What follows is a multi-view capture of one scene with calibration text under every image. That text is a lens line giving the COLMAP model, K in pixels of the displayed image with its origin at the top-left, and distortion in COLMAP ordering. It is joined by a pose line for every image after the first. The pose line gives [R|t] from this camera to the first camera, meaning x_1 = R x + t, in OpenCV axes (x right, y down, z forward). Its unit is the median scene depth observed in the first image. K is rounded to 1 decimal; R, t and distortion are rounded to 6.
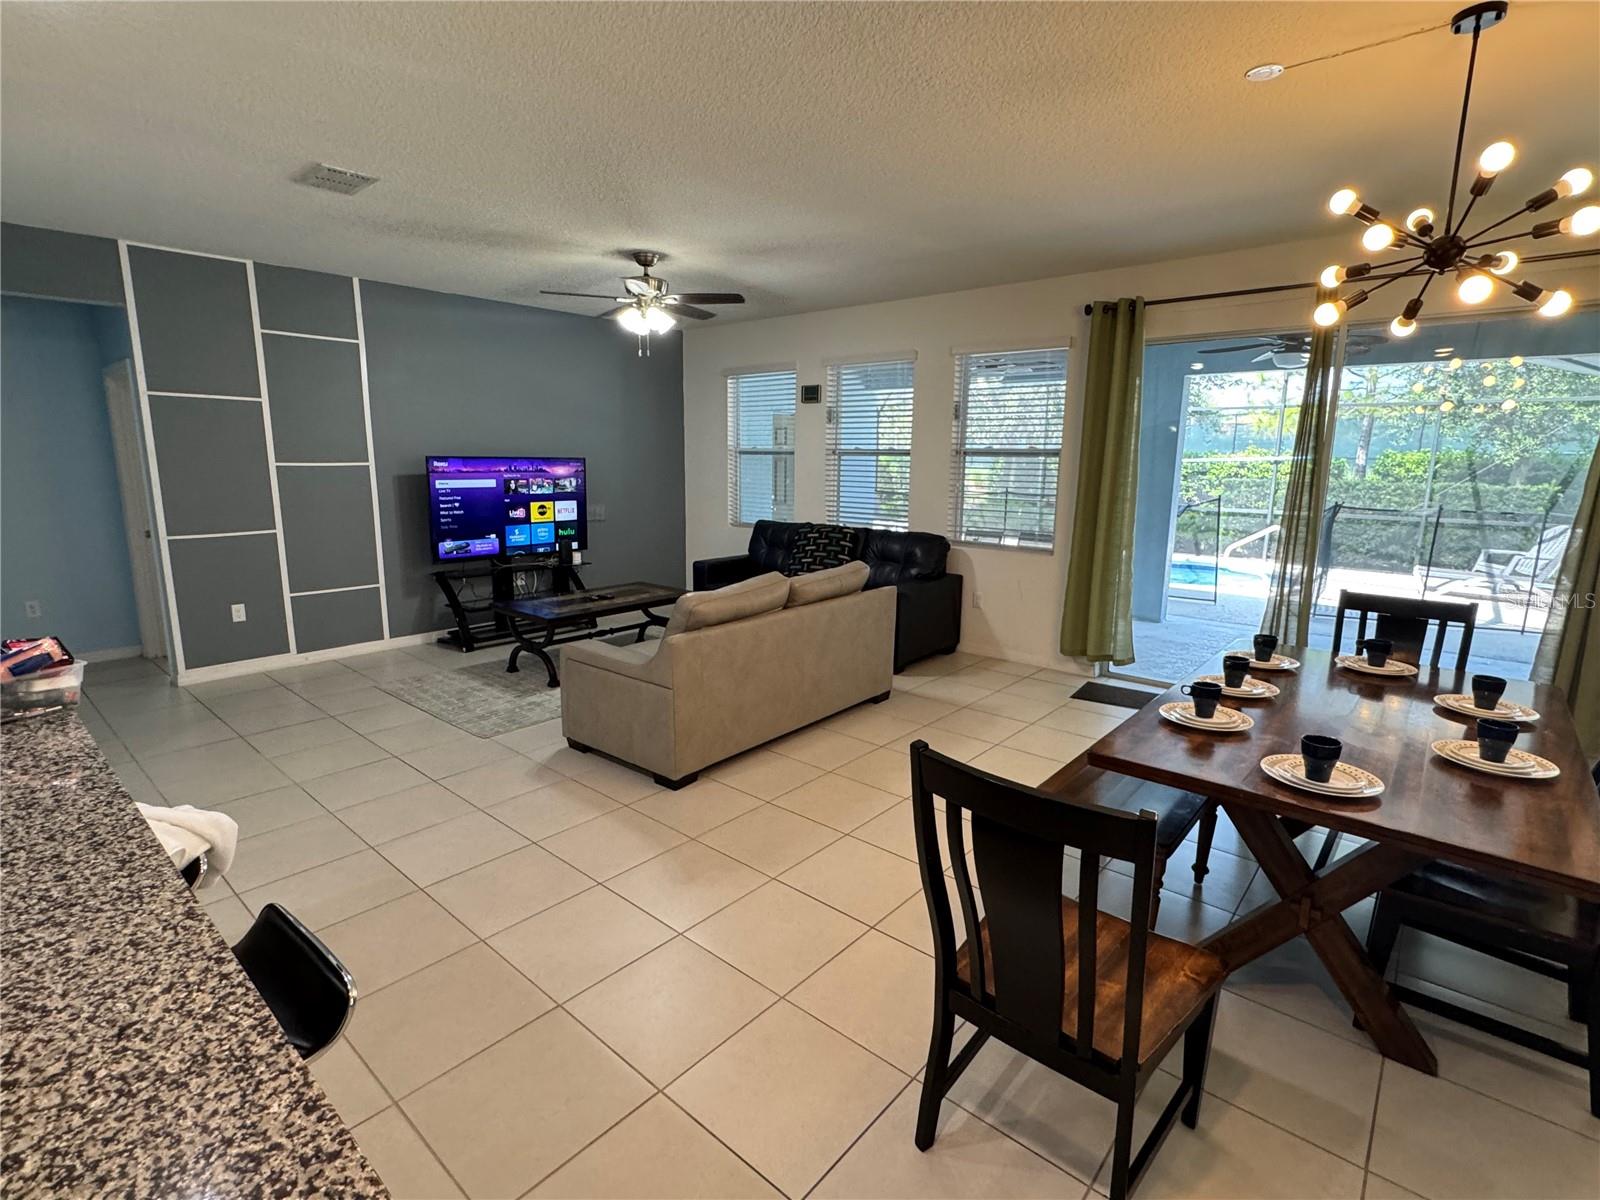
lens RADIAL K [[768.3, 0, 798.5], [0, 768.3, 603.6], [0, 0, 1]] dist [0.002905, 0.001030]
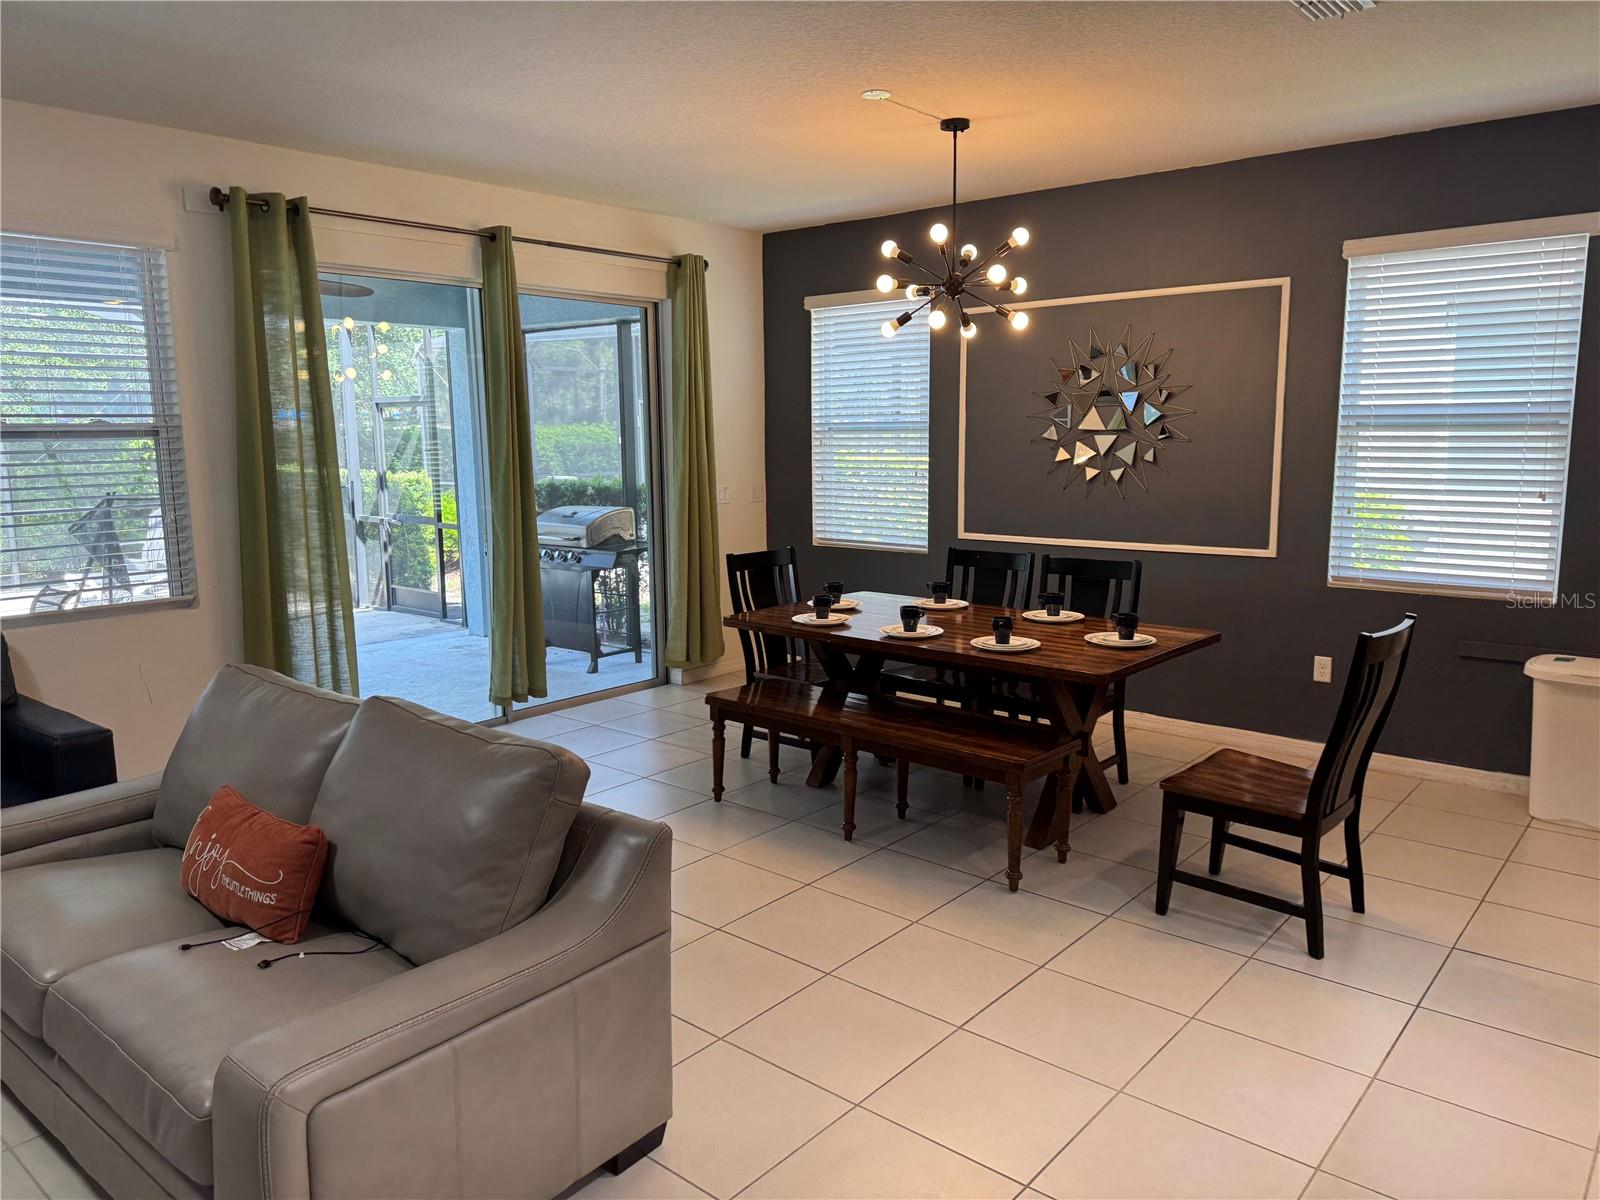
lens RADIAL K [[1121.0, 0, 793.7], [0, 1121.0, 598.0], [0, 0, 1]] dist [0.119680, -0.160641]
pose [[-0.008947, -0.162255, 0.986708, -0.531558], [0.206950, 0.965084, 0.160576, -0.115933], [-0.978311, 0.205636, 0.024944, 0.547975]]
